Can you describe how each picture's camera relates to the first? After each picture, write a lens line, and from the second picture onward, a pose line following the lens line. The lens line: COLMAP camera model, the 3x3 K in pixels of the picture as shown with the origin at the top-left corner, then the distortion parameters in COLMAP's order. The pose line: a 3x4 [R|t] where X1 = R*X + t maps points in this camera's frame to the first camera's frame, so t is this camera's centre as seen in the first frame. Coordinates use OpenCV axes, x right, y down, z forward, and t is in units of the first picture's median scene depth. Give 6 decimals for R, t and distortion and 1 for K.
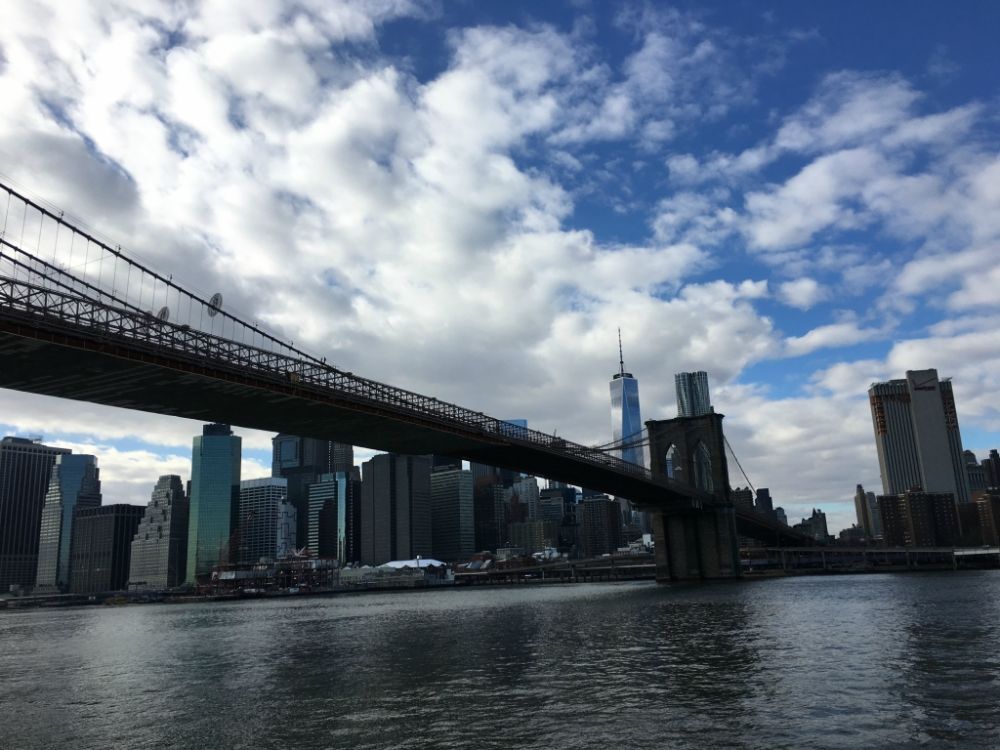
lens RADIAL K [[867.7, 0, 500.0], [0, 867.7, 375.0], [0, 0, 1]] dist [0.070993, -0.007274]
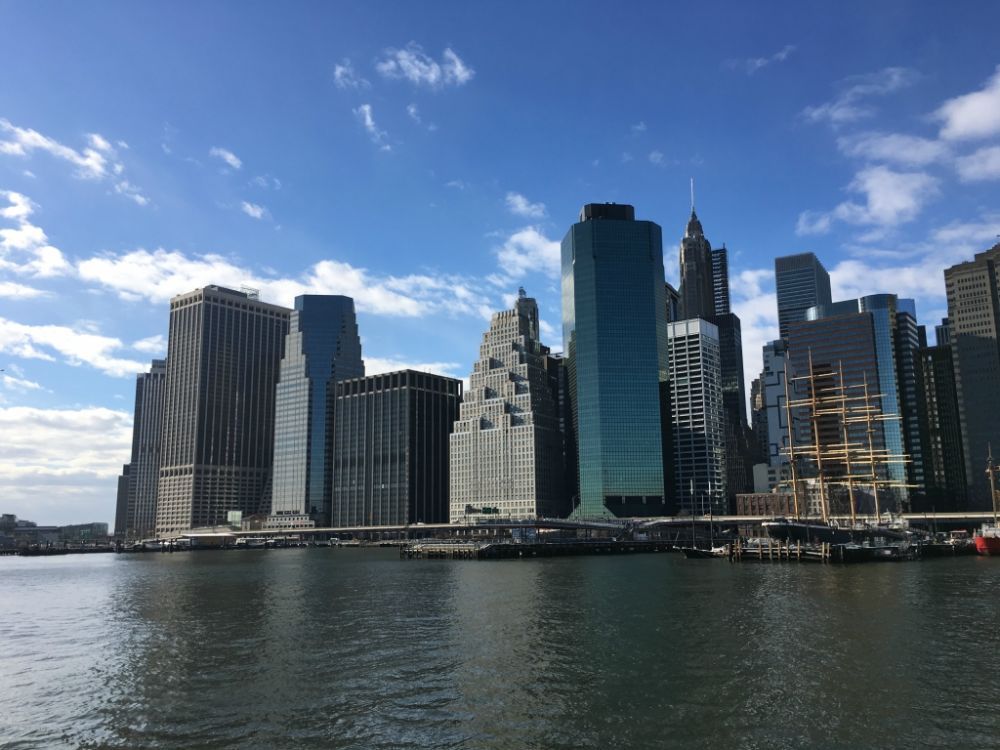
lens RADIAL K [[867.7, 0, 500.0], [0, 867.7, 375.0], [0, 0, 1]] dist [0.070993, -0.007274]
pose [[0.988425, 0.001348, -0.151707, -0.299895], [0.006321, 0.998726, 0.050058, 0.123910], [0.151581, -0.050438, 0.987157, 0.478048]]
